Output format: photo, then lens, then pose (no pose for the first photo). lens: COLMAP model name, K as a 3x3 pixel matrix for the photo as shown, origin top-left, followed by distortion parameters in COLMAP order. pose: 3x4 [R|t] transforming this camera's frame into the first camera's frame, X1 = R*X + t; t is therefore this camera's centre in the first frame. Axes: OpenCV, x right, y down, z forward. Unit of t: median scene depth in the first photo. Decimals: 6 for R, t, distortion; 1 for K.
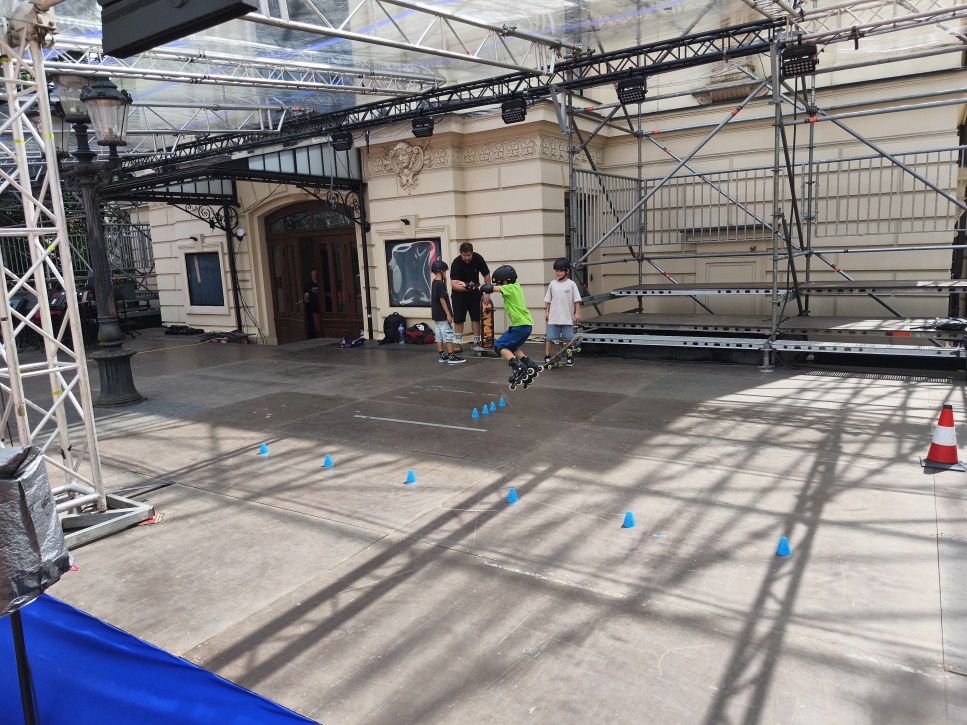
lens RADIAL K [[664.6, 0, 479.8], [0, 664.6, 357.0], [0, 0, 1]] dist [0.047383, -0.075202]
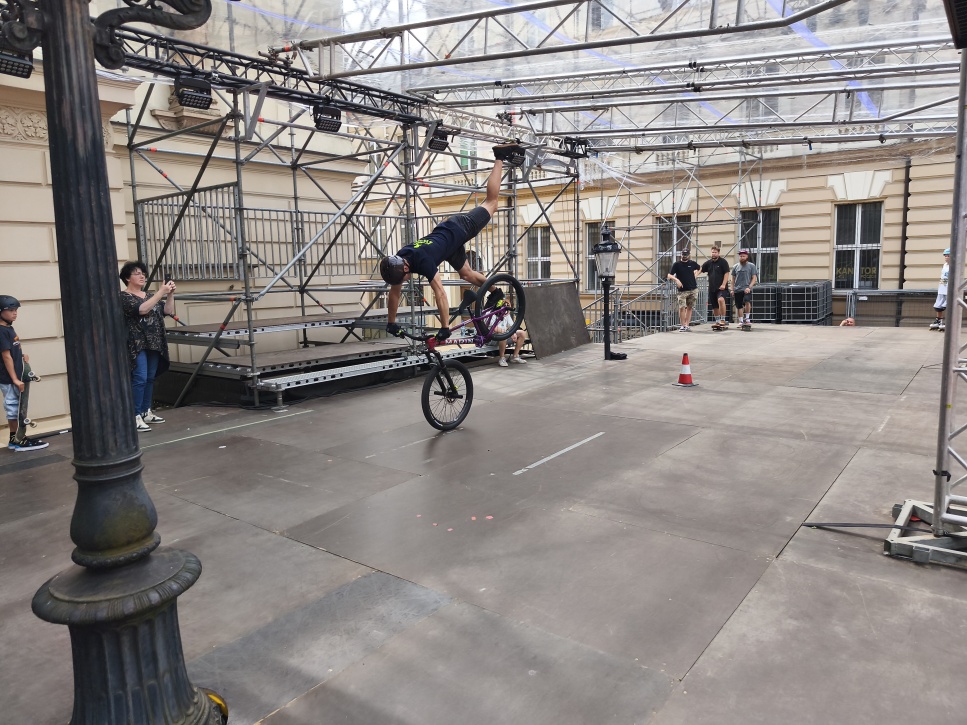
lens RADIAL K [[658.2, 0, 496.8], [0, 658.2, 352.6], [0, 0, 1]] dist [0.057215, -0.077192]
pose [[0.078852, -0.084148, 0.993329, -0.543865], [0.178862, 0.981456, 0.068943, -0.062951], [-0.980709, 0.172232, 0.092440, 0.529738]]
